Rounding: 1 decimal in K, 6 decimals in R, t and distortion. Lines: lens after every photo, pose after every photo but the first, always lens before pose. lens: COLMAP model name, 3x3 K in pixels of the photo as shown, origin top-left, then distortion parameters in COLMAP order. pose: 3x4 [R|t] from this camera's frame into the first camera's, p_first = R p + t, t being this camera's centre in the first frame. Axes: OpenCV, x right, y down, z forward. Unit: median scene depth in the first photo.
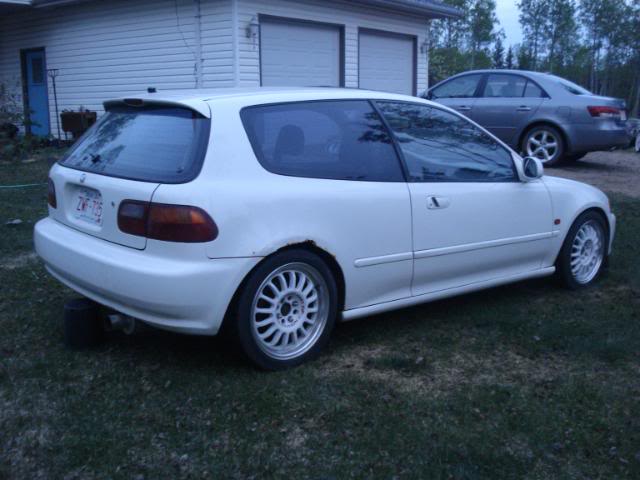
lens RADIAL K [[712.9, 0, 320.0], [0, 712.9, 240.0], [0, 0, 1]] dist [-0.143806, 0.007299]
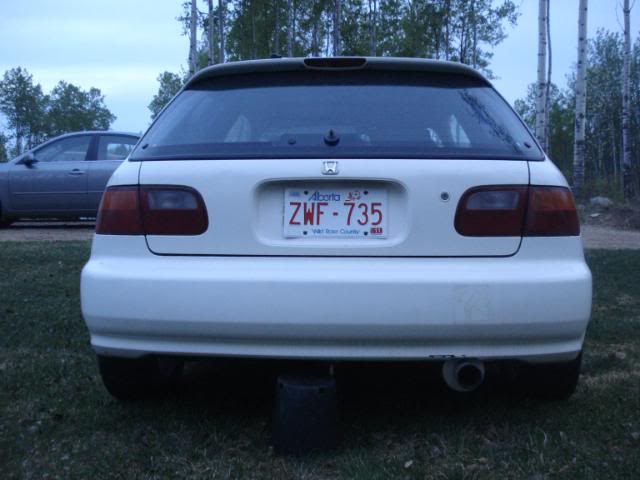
lens RADIAL K [[712.9, 0, 320.0], [0, 712.9, 240.0], [0, 0, 1]] dist [-0.143806, 0.007299]
pose [[0.692534, -0.060899, 0.718810, -0.684729], [0.152423, 0.986287, -0.063291, 0.011742], [-0.705099, 0.153394, 0.692319, 0.493306]]
